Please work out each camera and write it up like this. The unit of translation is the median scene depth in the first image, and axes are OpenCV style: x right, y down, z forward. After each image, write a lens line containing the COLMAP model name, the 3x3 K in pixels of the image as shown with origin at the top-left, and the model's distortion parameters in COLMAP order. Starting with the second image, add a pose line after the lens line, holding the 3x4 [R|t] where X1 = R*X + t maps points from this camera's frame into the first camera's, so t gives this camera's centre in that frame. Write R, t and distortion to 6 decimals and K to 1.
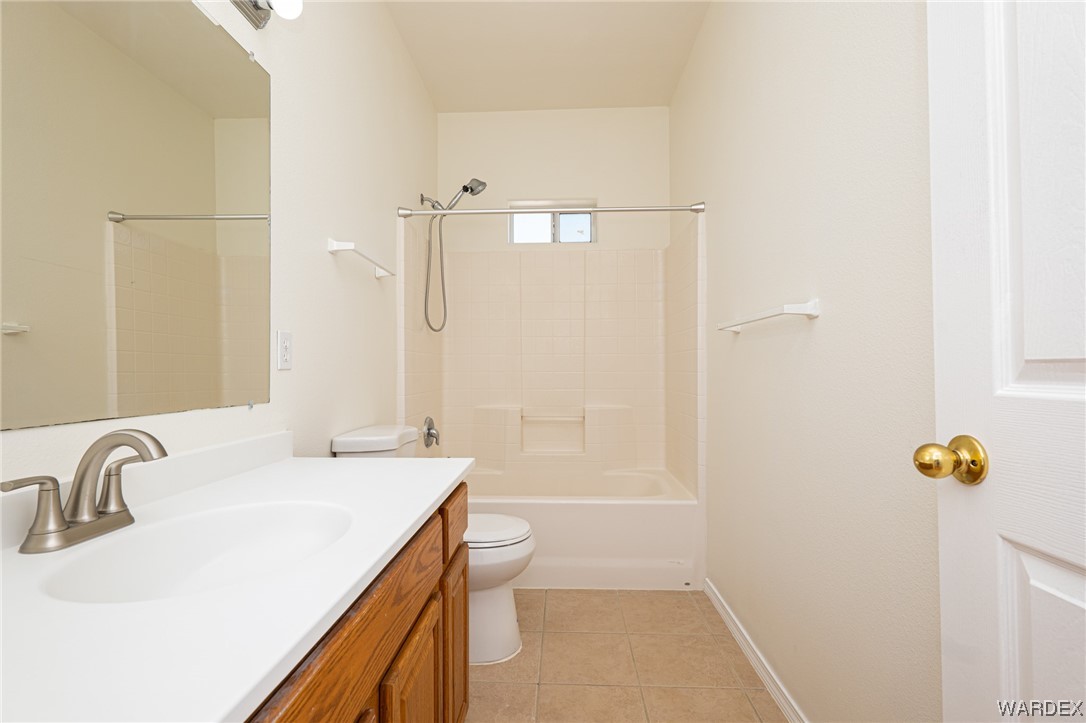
lens RADIAL K [[506.3, 0, 543.0], [0, 506.3, 361.5], [0, 0, 1]] dist [0.000008, 0.001065]
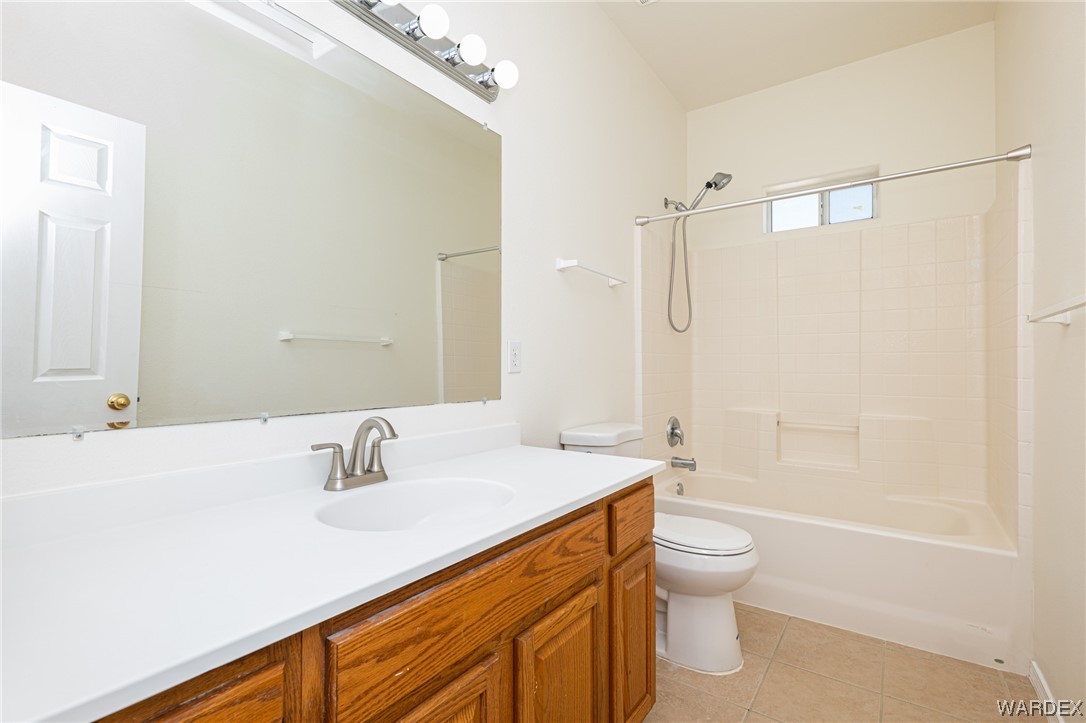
lens RADIAL K [[506.5, 0, 540.3], [0, 506.5, 358.7], [0, 0, 1]] dist [0.000413, 0.000632]
pose [[0.839147, -0.003488, -0.543893, 0.153238], [0.004897, 0.999987, 0.001143, -0.013989], [0.543883, -0.003623, 0.839154, 0.005046]]
